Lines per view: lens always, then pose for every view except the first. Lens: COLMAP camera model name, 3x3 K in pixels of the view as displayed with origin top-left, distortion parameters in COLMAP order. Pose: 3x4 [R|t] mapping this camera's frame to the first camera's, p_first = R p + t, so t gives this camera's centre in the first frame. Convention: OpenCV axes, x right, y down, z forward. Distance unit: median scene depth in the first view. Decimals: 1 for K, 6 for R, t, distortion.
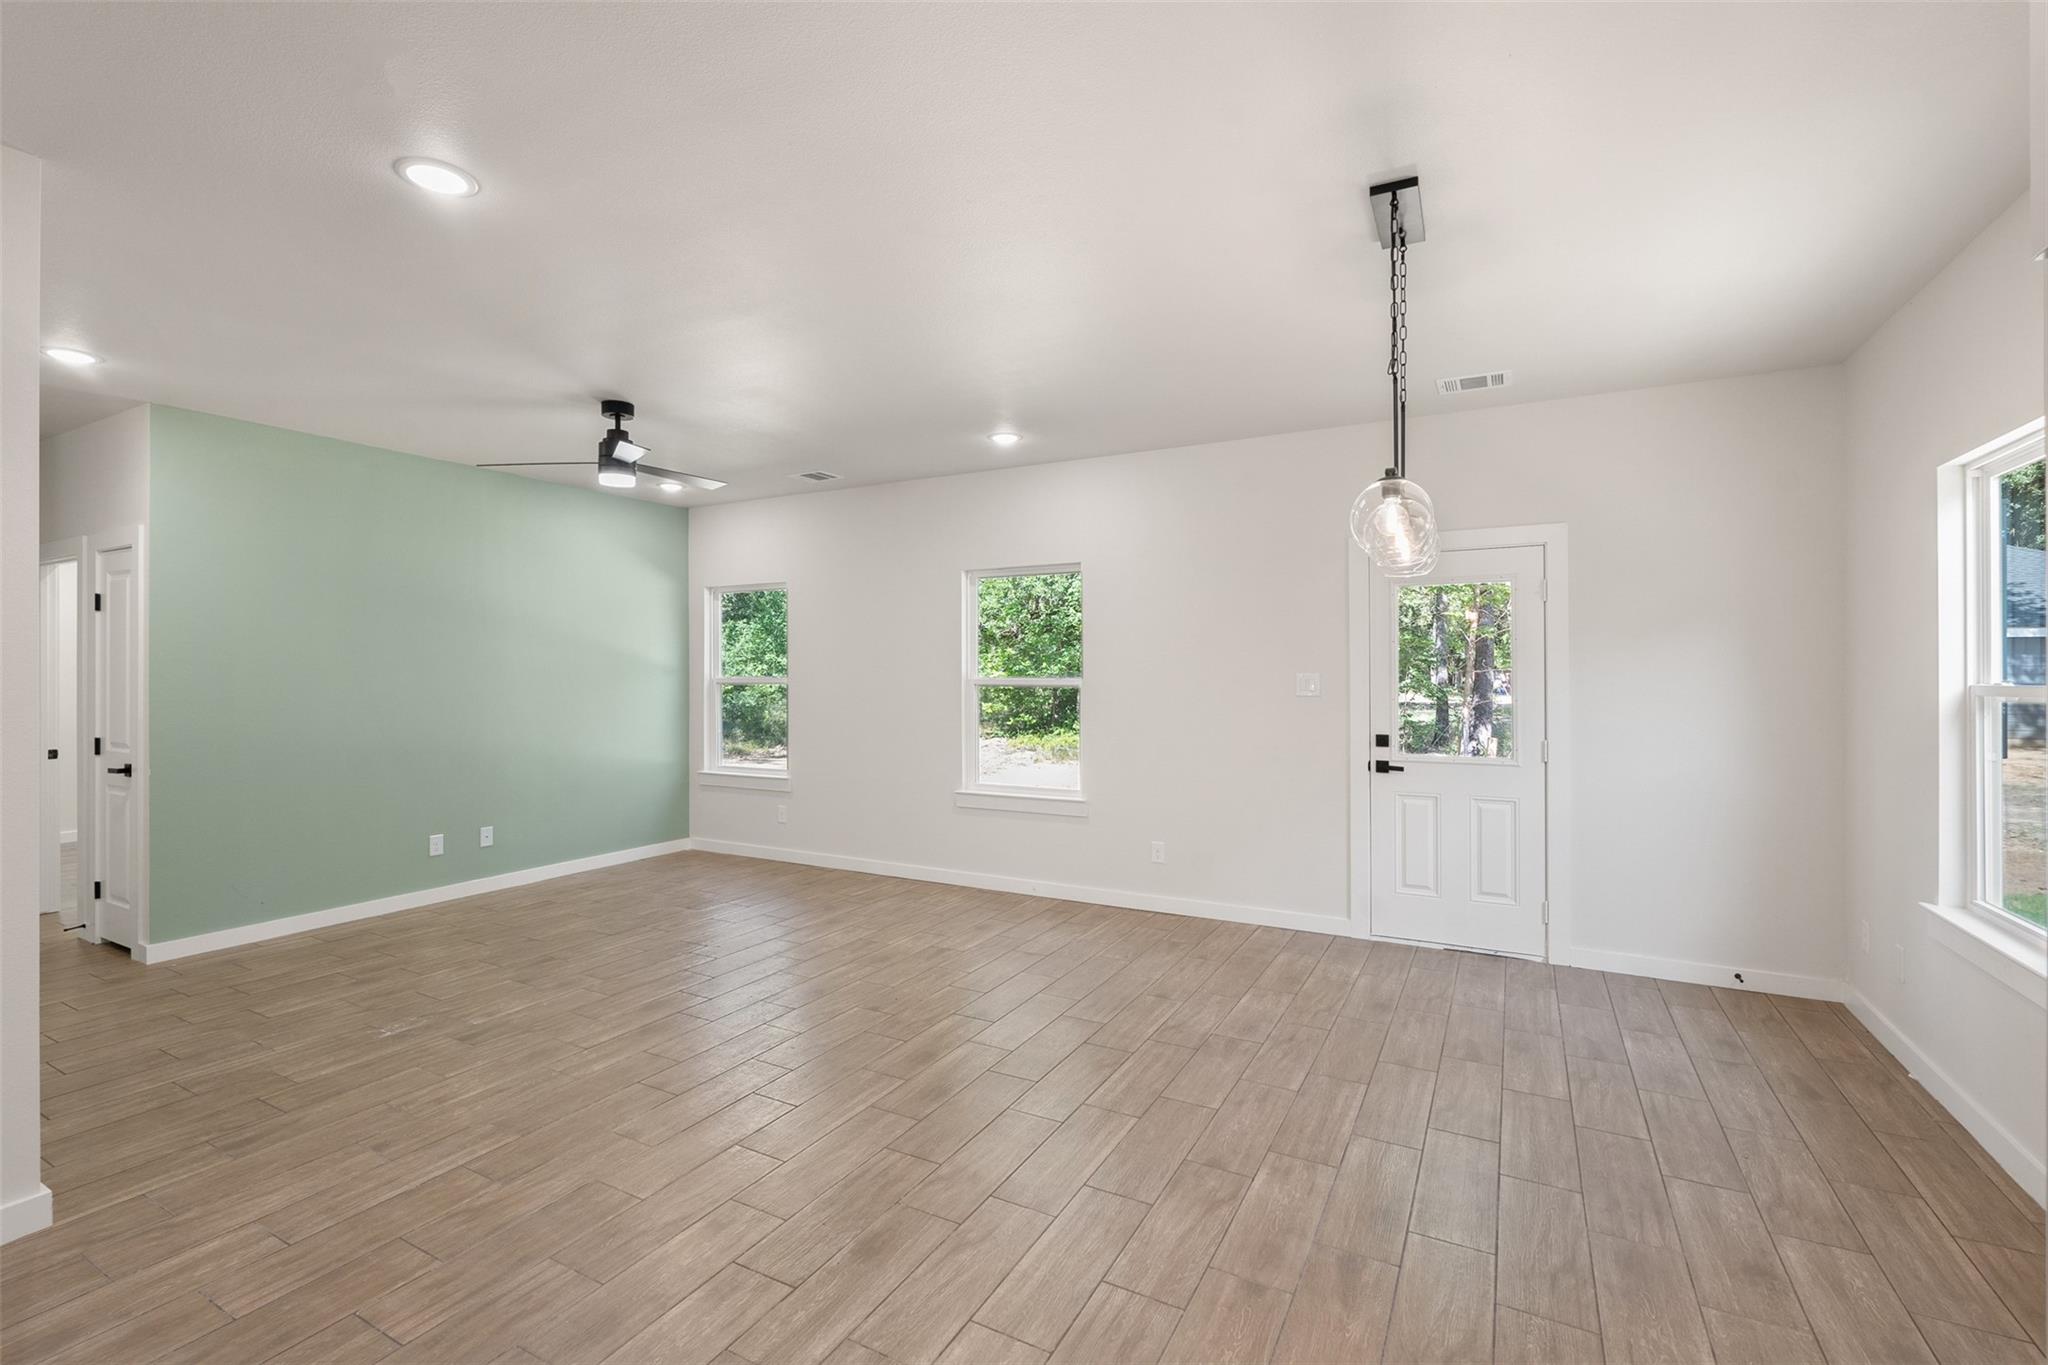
lens RADIAL K [[906.8, 0, 1019.6], [0, 906.8, 674.7], [0, 0, 1]] dist [0.000897, 0.000044]
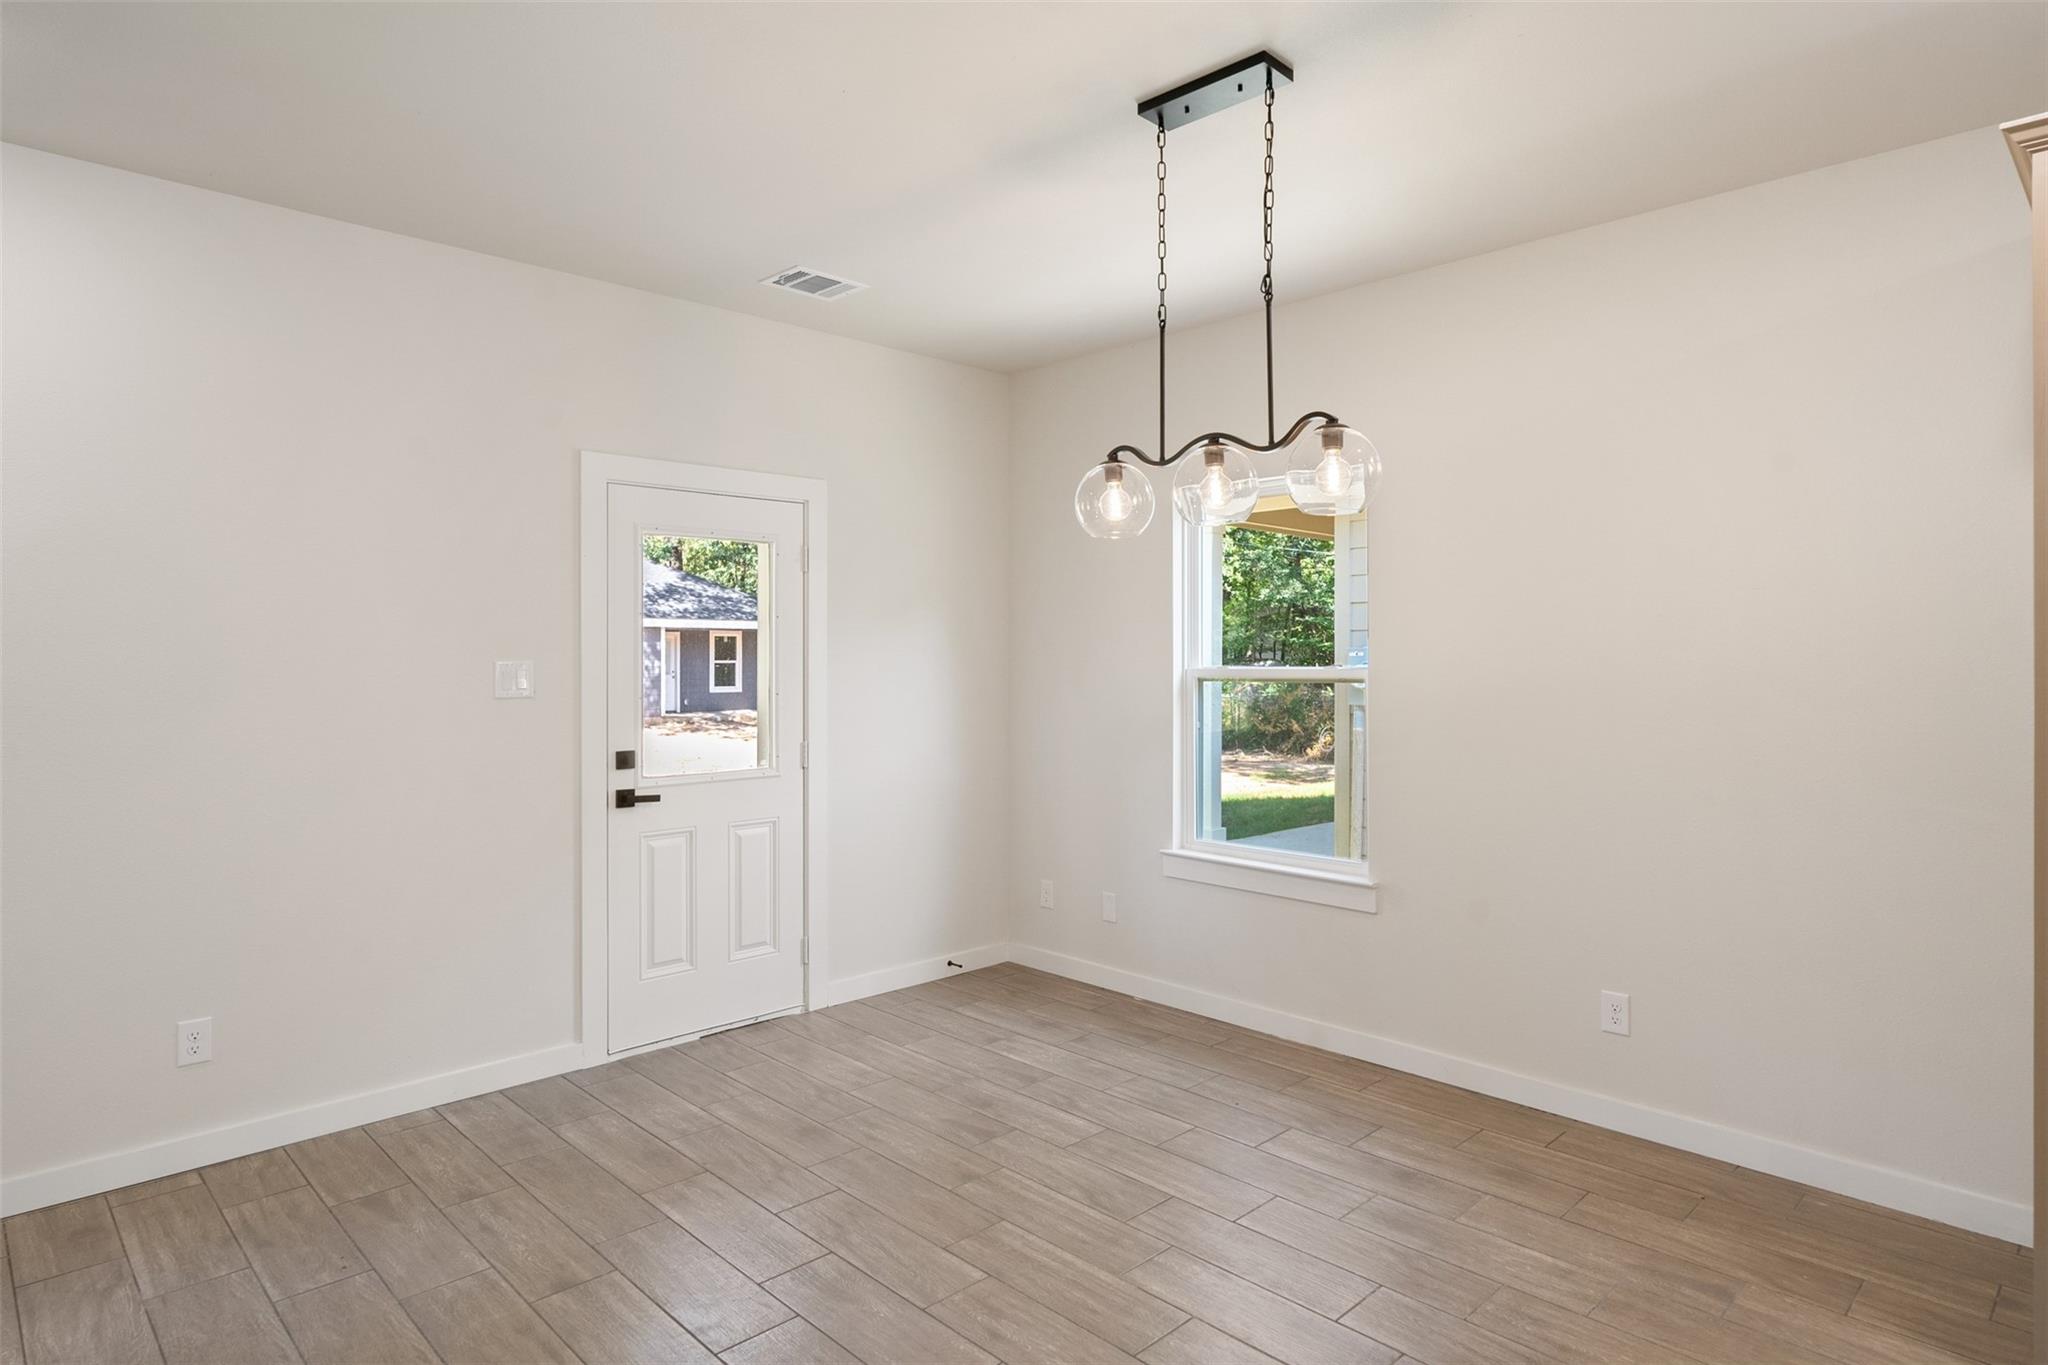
lens RADIAL K [[1153.4, 0, 1023.4], [0, 1153.4, 660.6], [0, 0, 1]] dist [-0.002645, -0.000690]
pose [[0.295477, -0.005927, 0.955331, -0.399618], [0.003828, 0.999980, 0.005020, -0.005137], [-0.955342, 0.002174, 0.295494, 0.563467]]
